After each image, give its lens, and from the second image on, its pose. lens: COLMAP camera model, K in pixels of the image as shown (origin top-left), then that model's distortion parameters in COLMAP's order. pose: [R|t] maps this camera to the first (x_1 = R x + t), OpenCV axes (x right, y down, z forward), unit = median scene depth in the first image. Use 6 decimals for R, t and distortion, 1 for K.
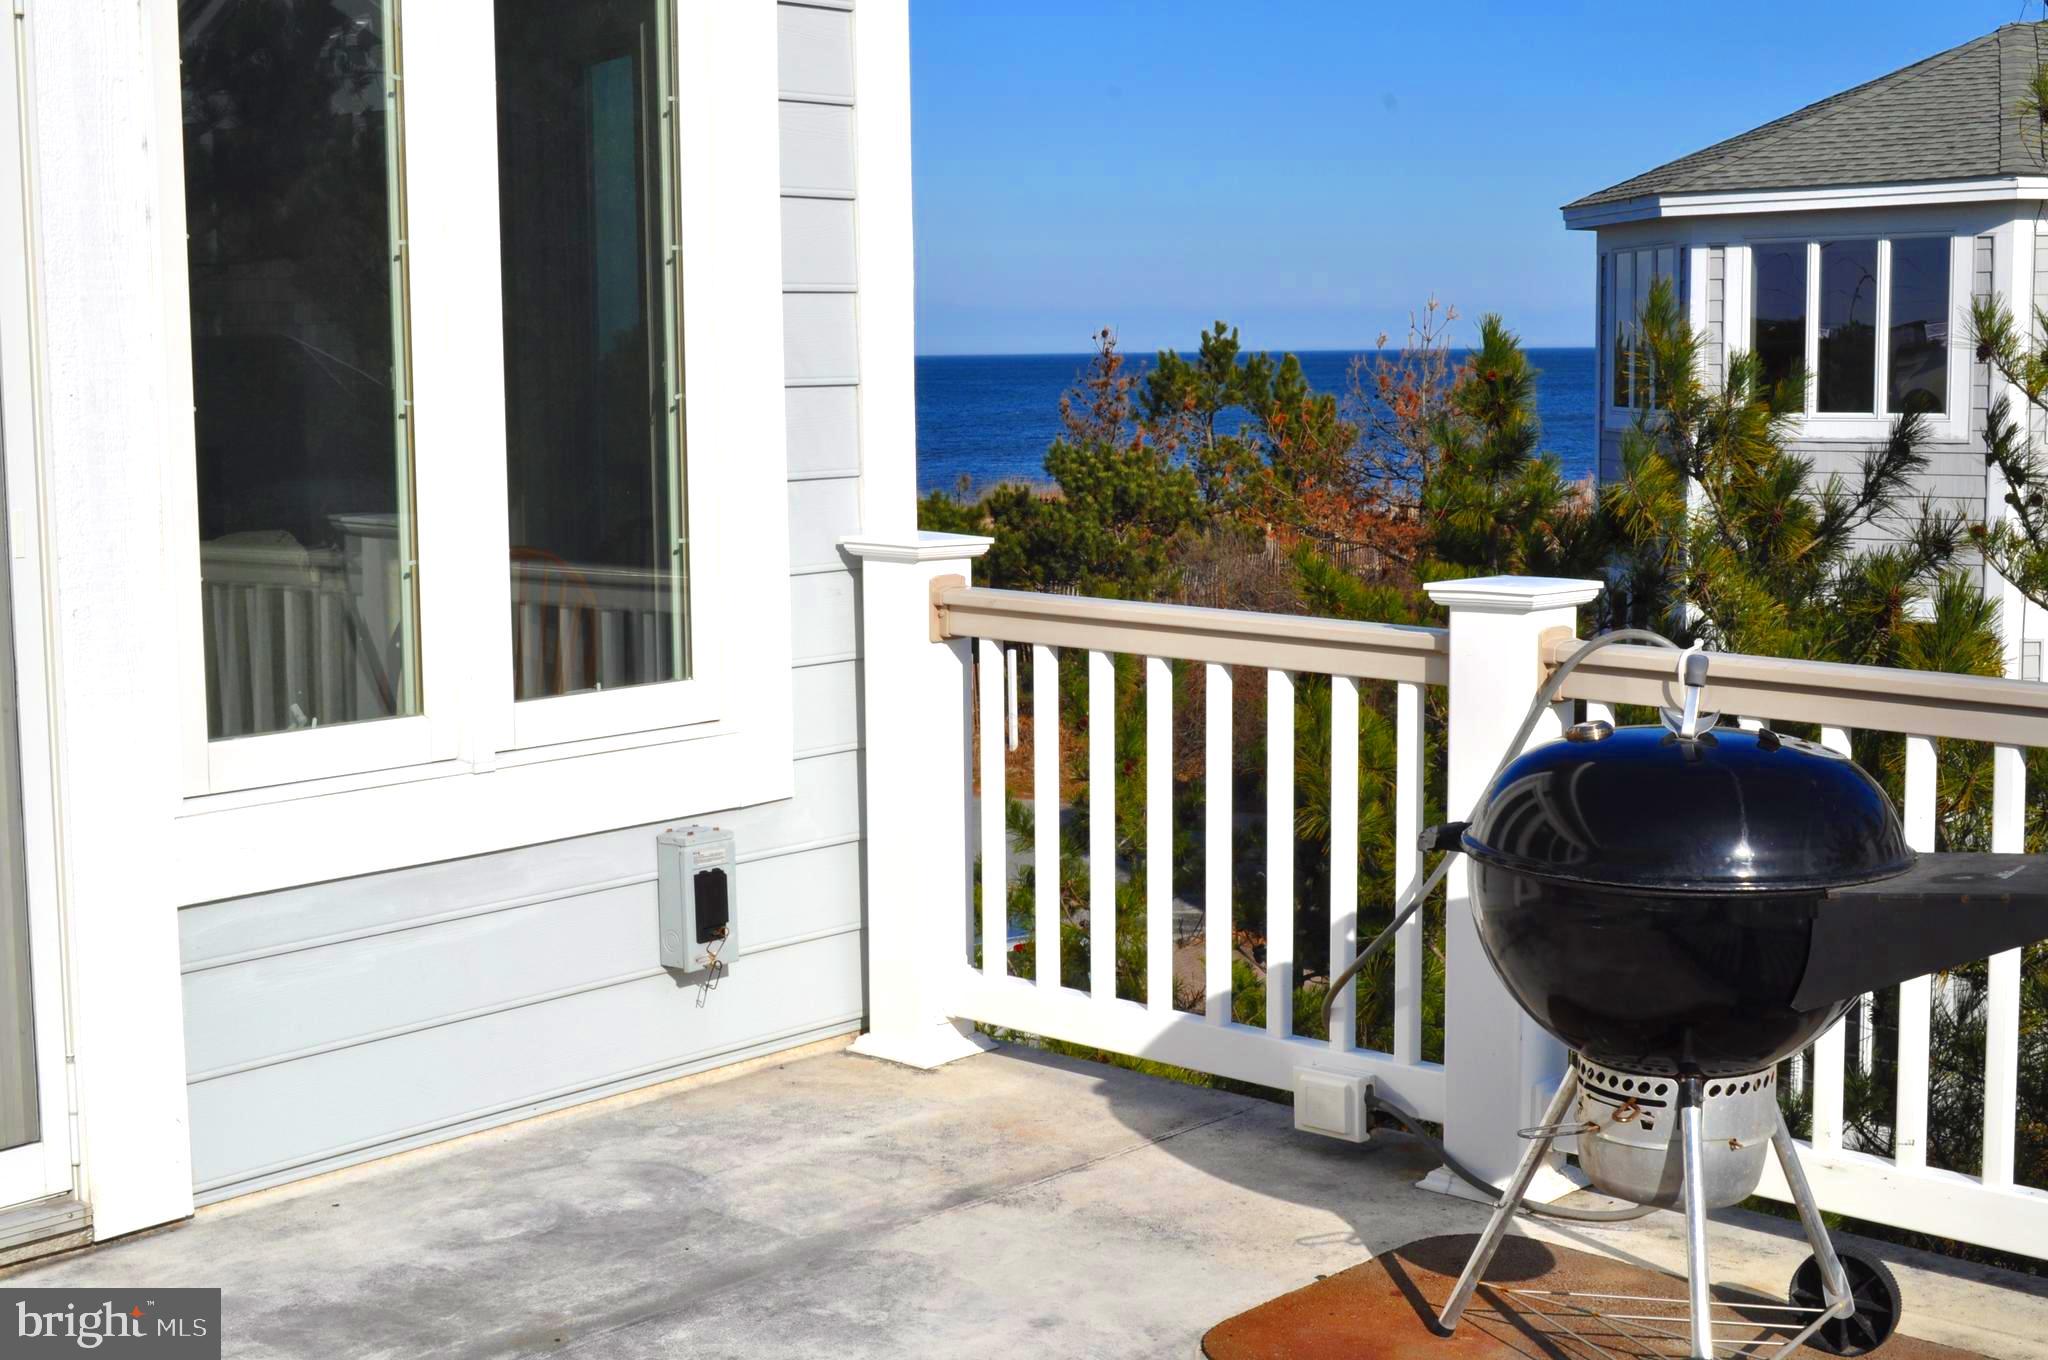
lens RADIAL K [[2812.6, 0, 1022.7], [0, 2812.6, 672.1], [0, 0, 1]] dist [-0.006477, 0.000000]
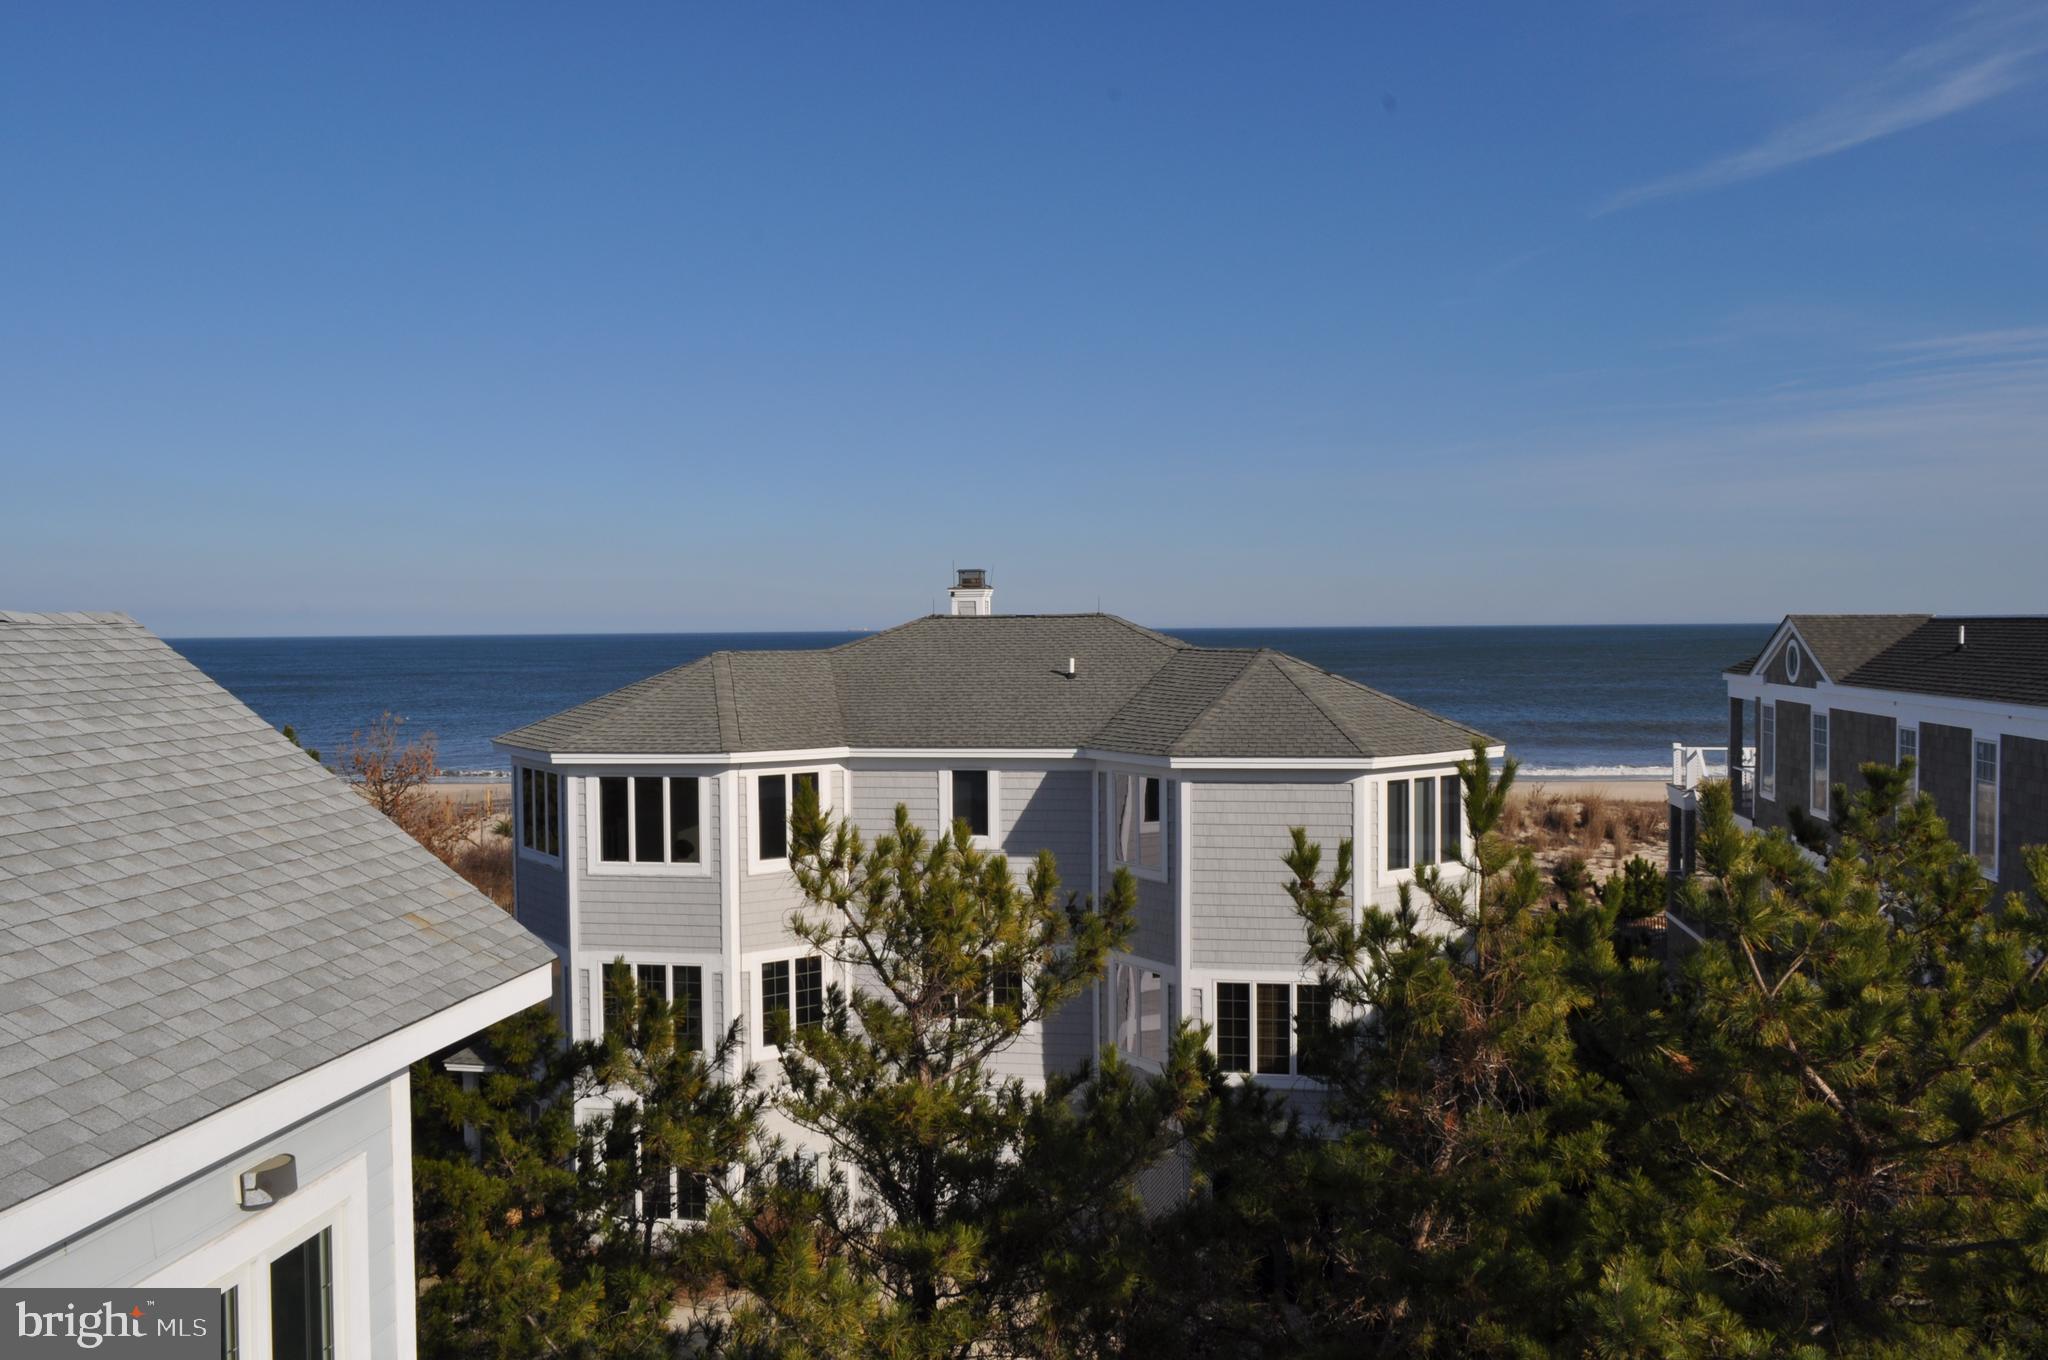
lens RADIAL K [[1587.4, 0, 1028.9], [0, 1587.4, 678.2], [0, 0, 1]] dist [-0.007670, -0.000941]
pose [[0.847689, -0.022763, 0.530006, -0.354786], [0.064679, 0.996060, -0.060668, -0.646404], [-0.526536, 0.085708, 0.845821, -0.512857]]
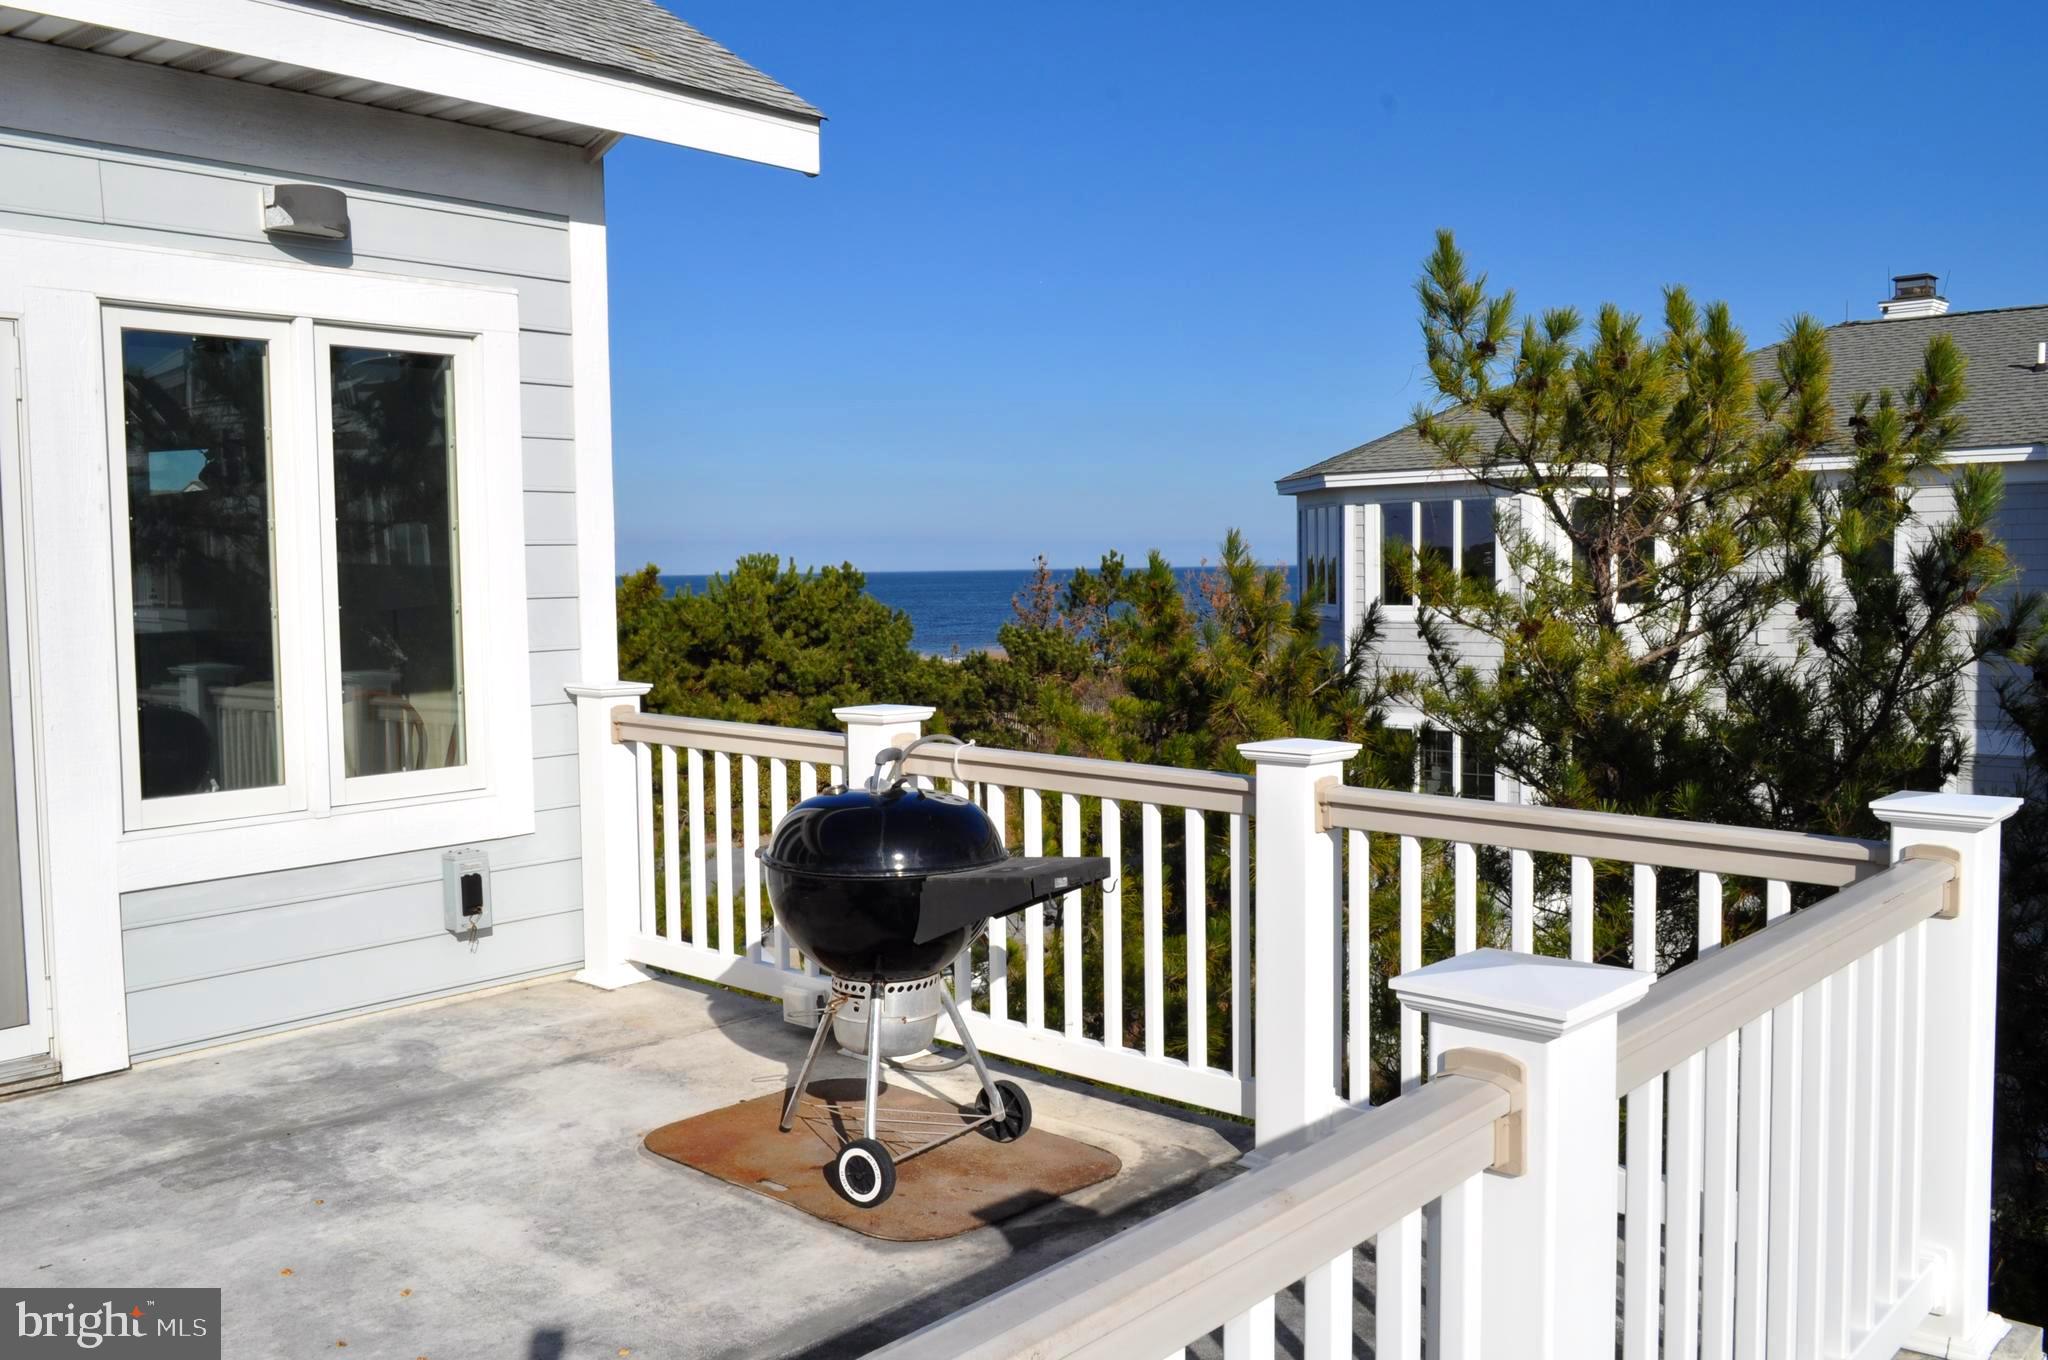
lens RADIAL K [[1747.3, 0, 1022.7], [0, 1747.3, 680.4], [0, 0, 1]] dist [-0.014649, -0.011502]
pose [[0.999981, -0.004050, -0.004546, 0.260087], [0.003822, 0.998791, -0.049017, 0.004884], [0.004739, 0.048999, 0.998788, -0.097757]]
